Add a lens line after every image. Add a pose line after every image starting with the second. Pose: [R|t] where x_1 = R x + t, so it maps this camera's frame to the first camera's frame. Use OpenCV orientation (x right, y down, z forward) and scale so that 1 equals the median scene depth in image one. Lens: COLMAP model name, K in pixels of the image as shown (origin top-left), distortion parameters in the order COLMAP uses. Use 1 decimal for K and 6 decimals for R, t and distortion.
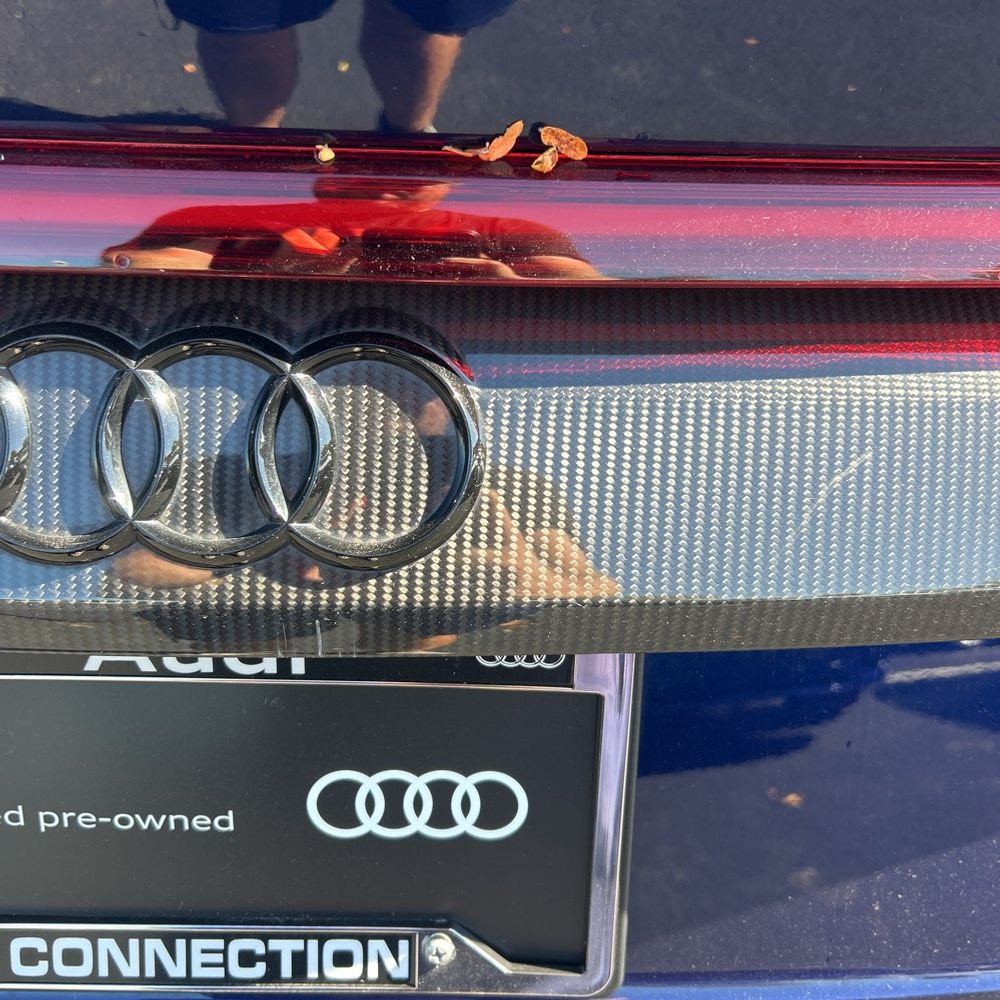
lens RADIAL K [[976.9, 0, 492.6], [0, 976.9, 497.8], [0, 0, 1]] dist [0.111638, -0.318375]
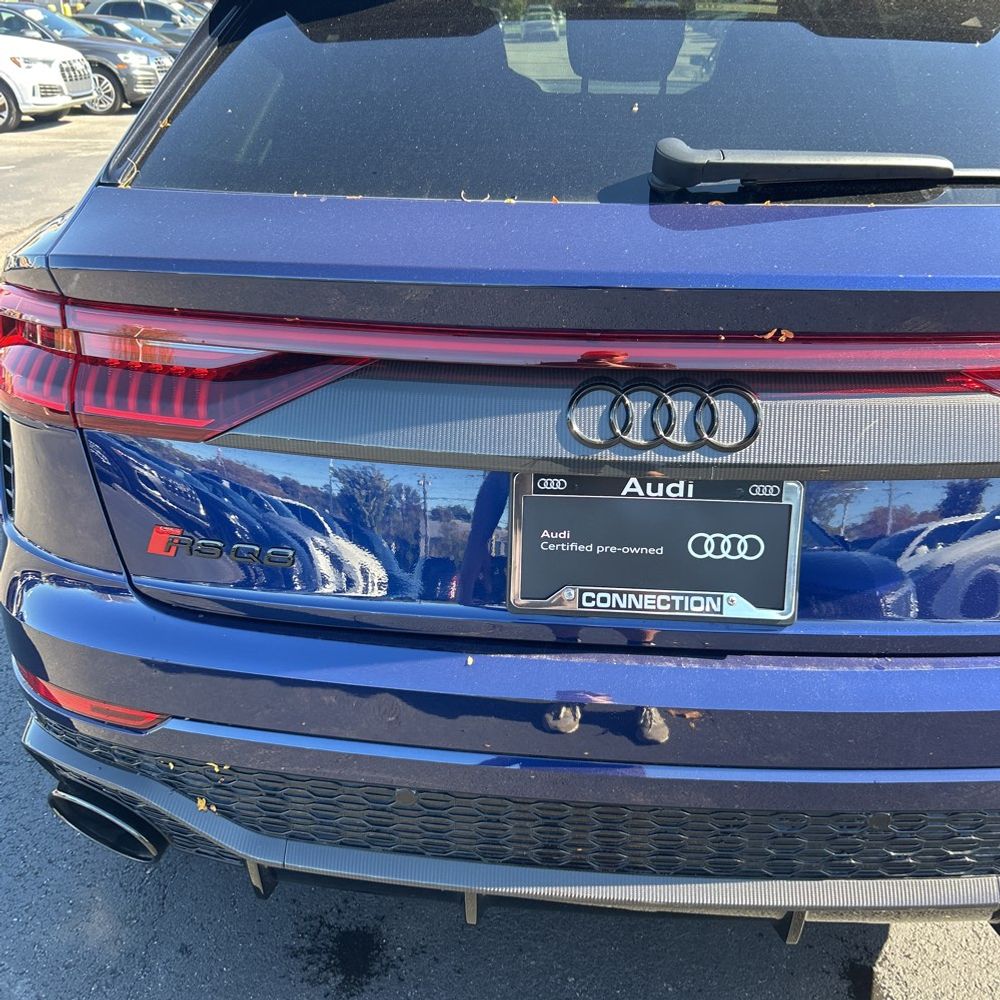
lens RADIAL K [[976.9, 0, 492.6], [0, 976.9, 497.8], [0, 0, 1]] dist [0.111638, -0.318375]
pose [[0.996455, 0.008897, -0.083660, -0.528837], [-0.016962, 0.995218, -0.096195, 0.463156], [0.082404, 0.097273, 0.991841, -1.993980]]
